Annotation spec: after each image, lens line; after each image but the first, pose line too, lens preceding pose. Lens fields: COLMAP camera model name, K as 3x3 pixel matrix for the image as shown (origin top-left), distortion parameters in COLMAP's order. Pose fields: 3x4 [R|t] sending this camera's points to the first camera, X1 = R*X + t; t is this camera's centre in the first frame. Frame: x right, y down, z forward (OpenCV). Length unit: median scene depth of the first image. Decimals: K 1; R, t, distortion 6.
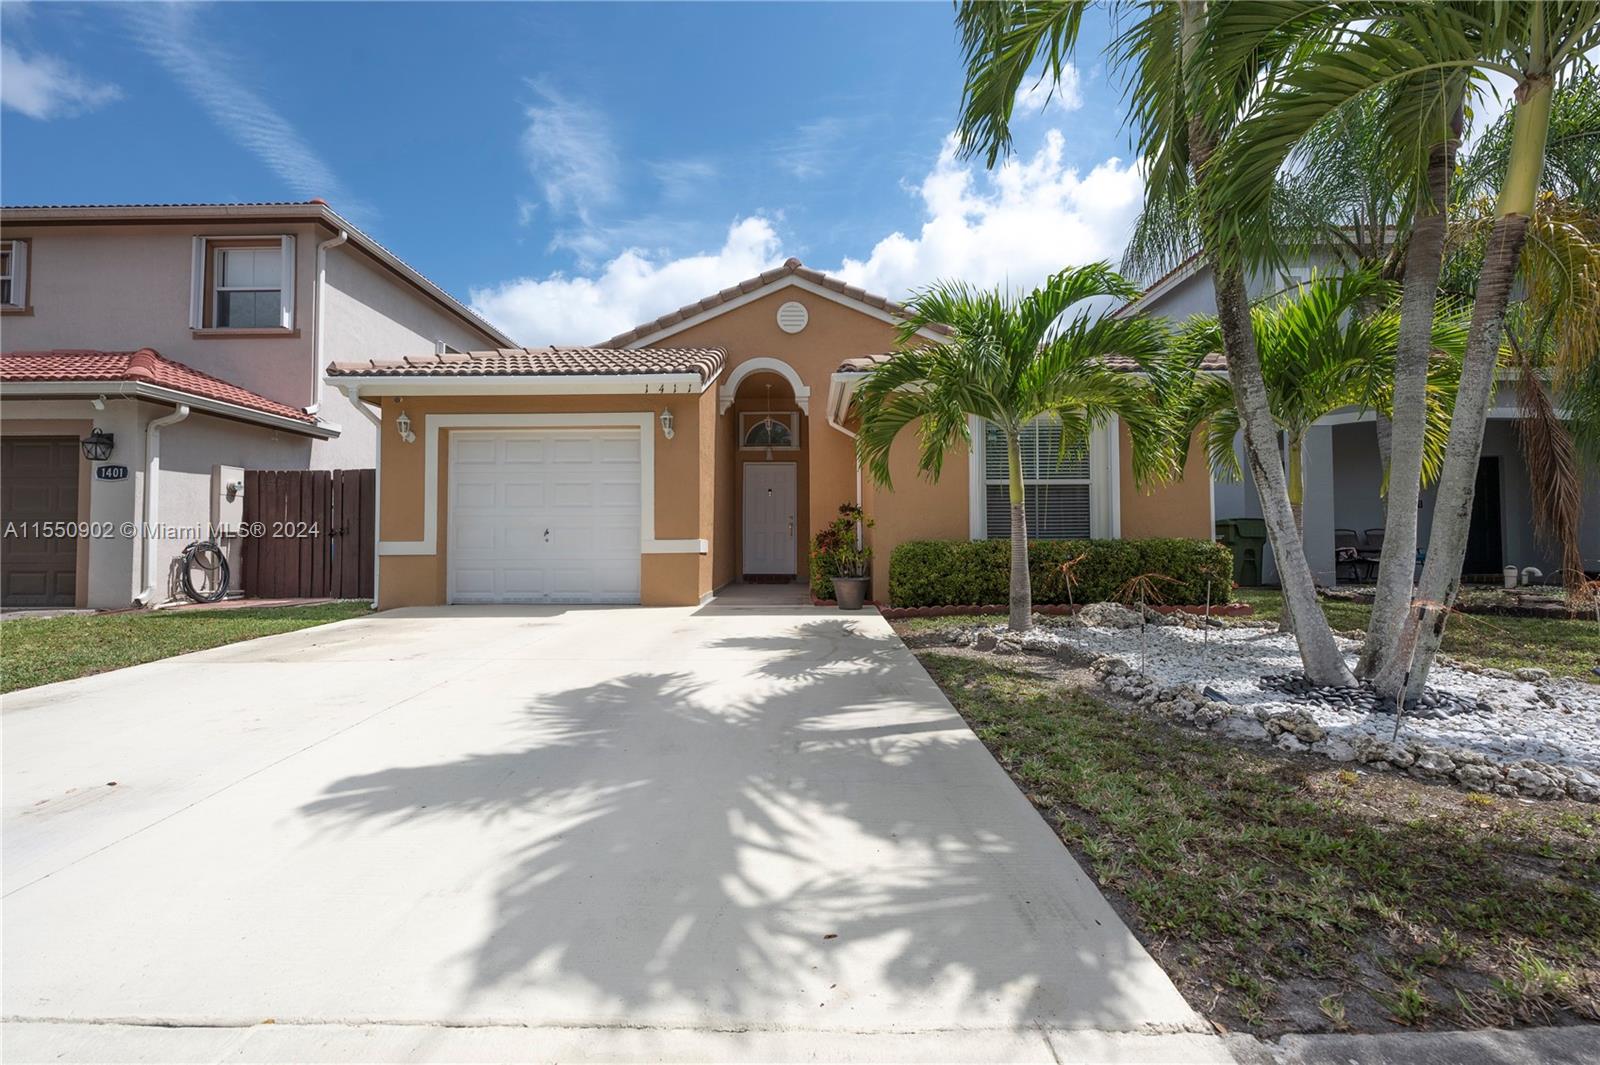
lens RADIAL K [[634.3, 0, 797.5], [0, 634.3, 533.0], [0, 0, 1]] dist [0.000265, -0.000035]
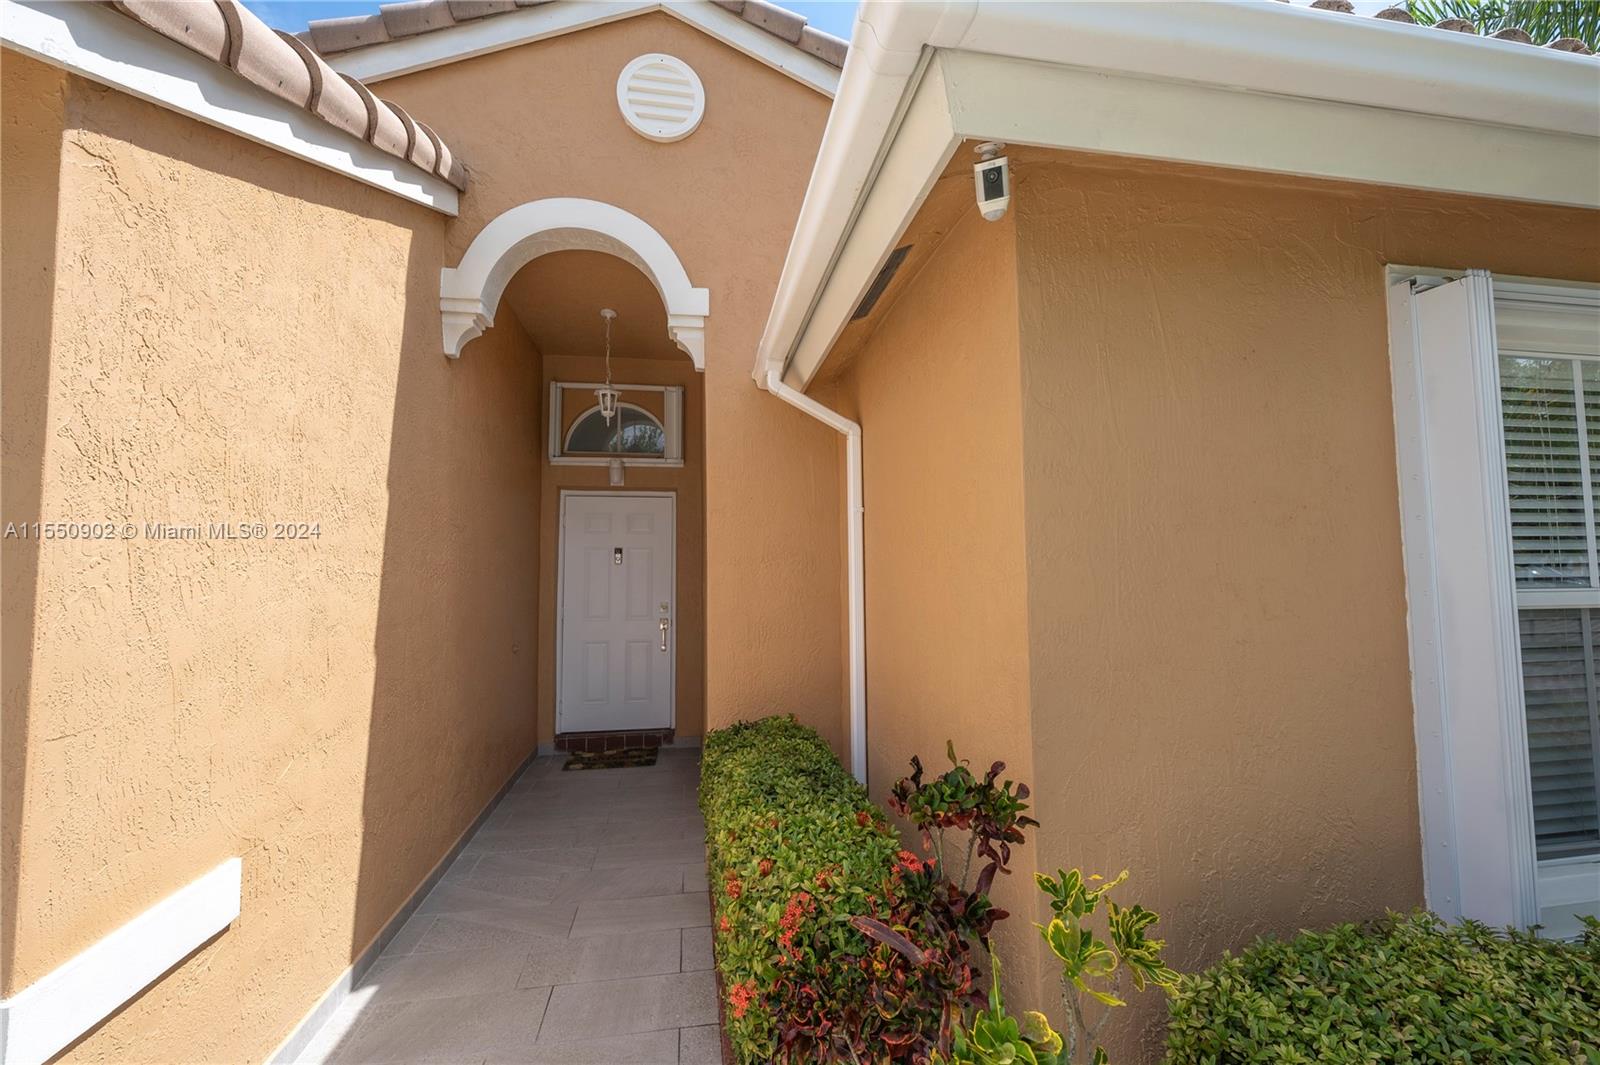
lens RADIAL K [[634.3, 0, 799.8], [0, 634.3, 535.9], [0, 0, 1]] dist [0.000265, -0.000035]
pose [[0.983472, 0.002097, 0.181046, 0.004903], [0.004327, 0.999375, -0.035078, -0.074822], [-0.181006, 0.035282, 0.982849, 0.628441]]
